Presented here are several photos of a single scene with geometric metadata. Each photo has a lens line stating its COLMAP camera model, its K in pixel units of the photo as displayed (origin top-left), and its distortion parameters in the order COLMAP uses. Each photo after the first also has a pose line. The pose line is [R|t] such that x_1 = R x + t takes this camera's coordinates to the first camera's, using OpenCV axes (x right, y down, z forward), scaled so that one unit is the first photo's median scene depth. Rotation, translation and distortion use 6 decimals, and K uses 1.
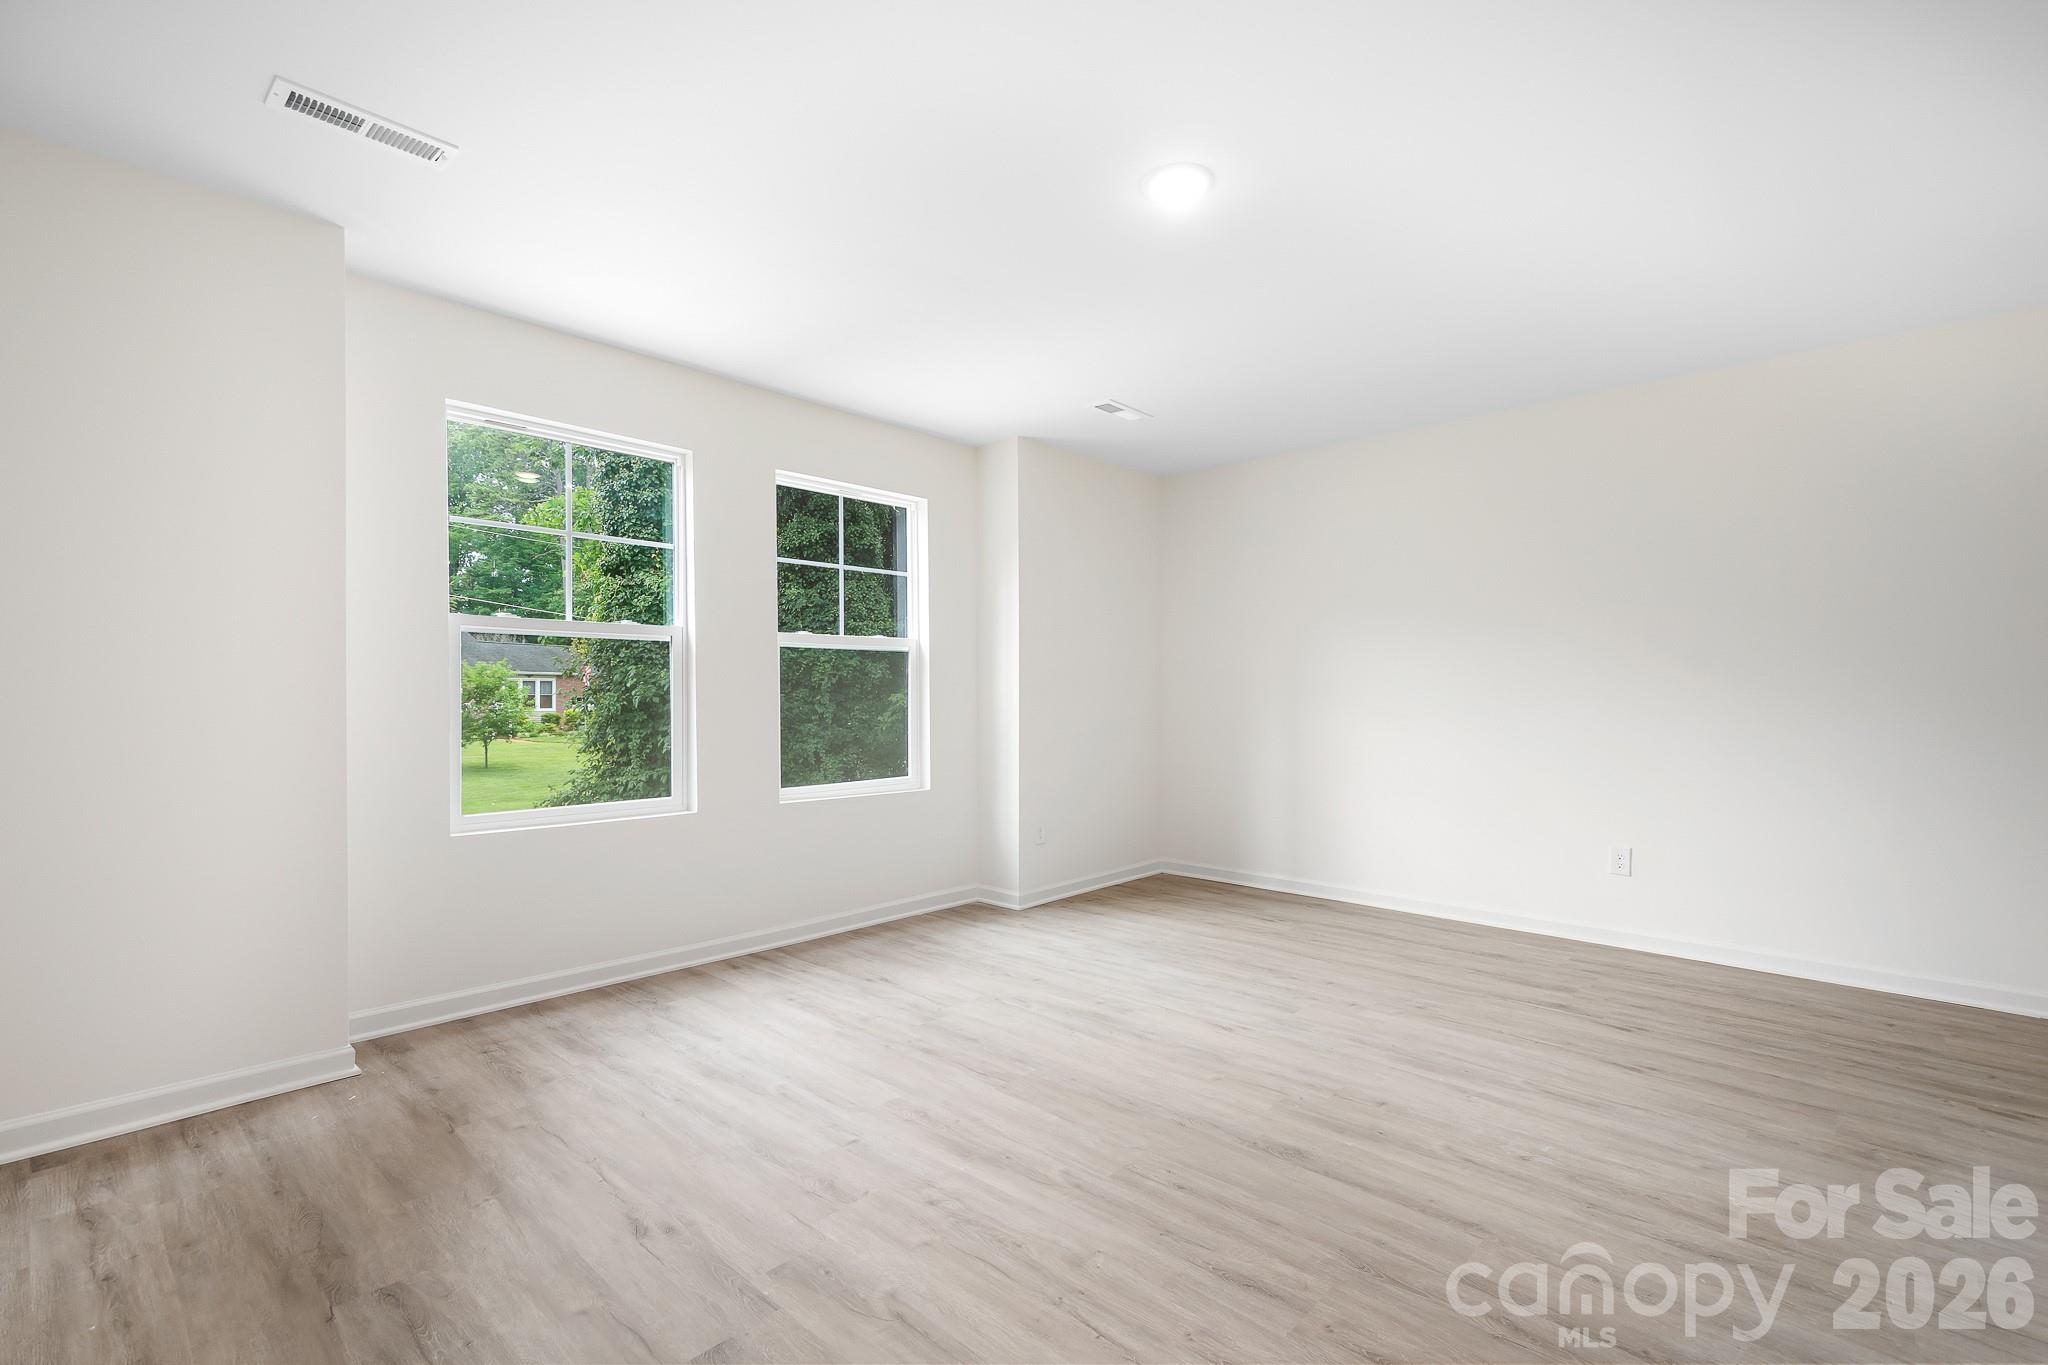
lens RADIAL K [[917.2, 0, 1020.1], [0, 917.2, 683.9], [0, 0, 1]] dist [0.013231, -0.001427]
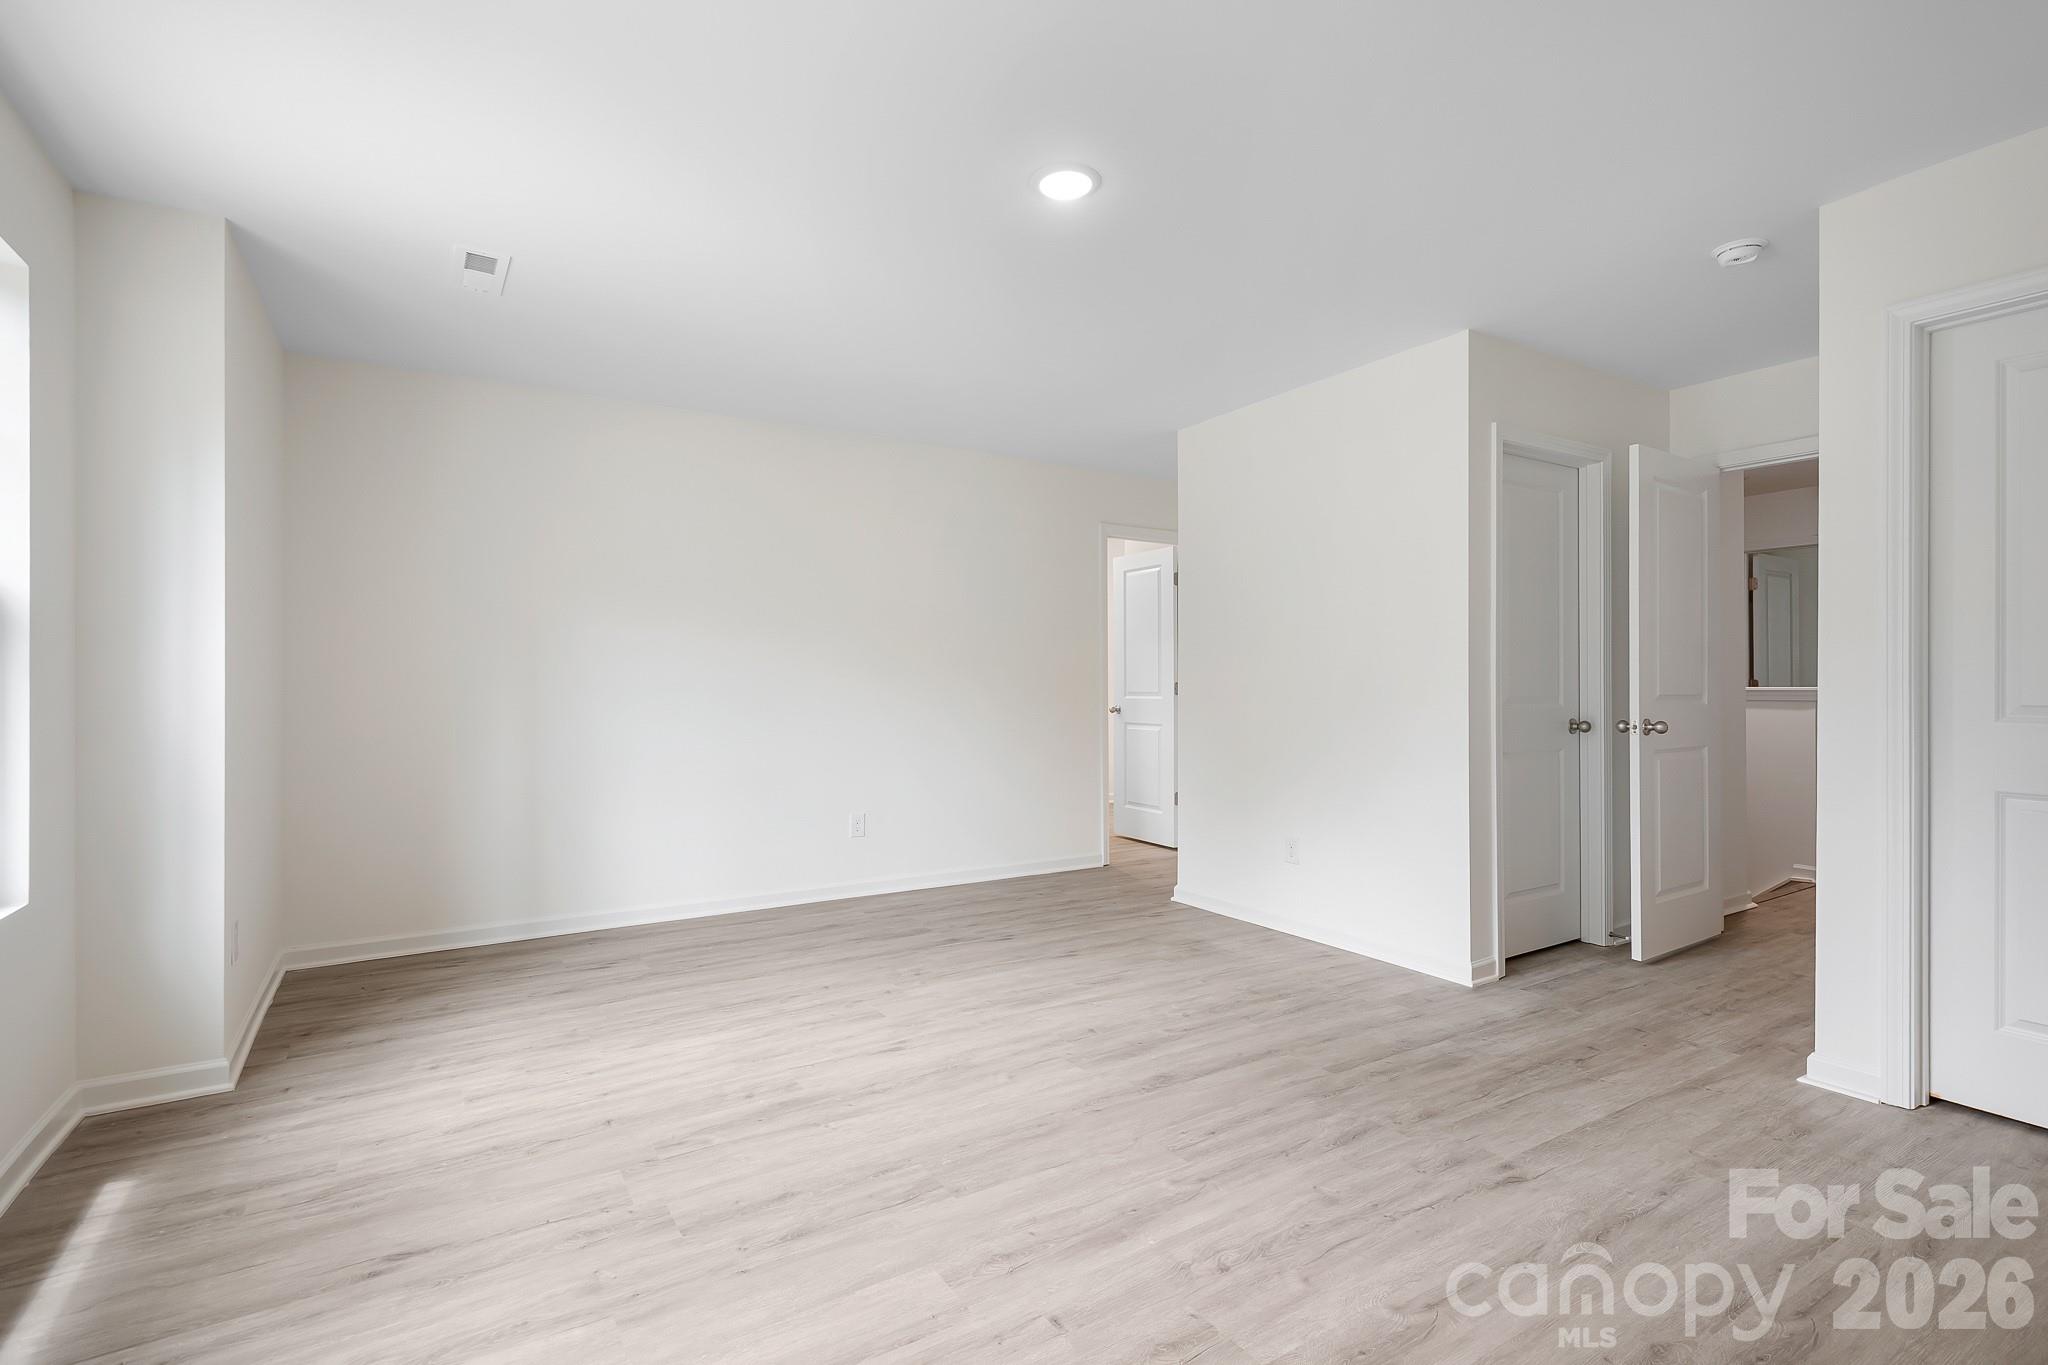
lens RADIAL K [[967.8, 0, 1016.4], [0, 967.8, 672.4], [0, 0, 1]] dist [0.012625, -0.003786]
pose [[0.255660, 0.008705, 0.966728, -0.595559], [-0.005460, 0.999957, -0.007560, 0.000666], [-0.966751, -0.003346, 0.255696, 0.542102]]
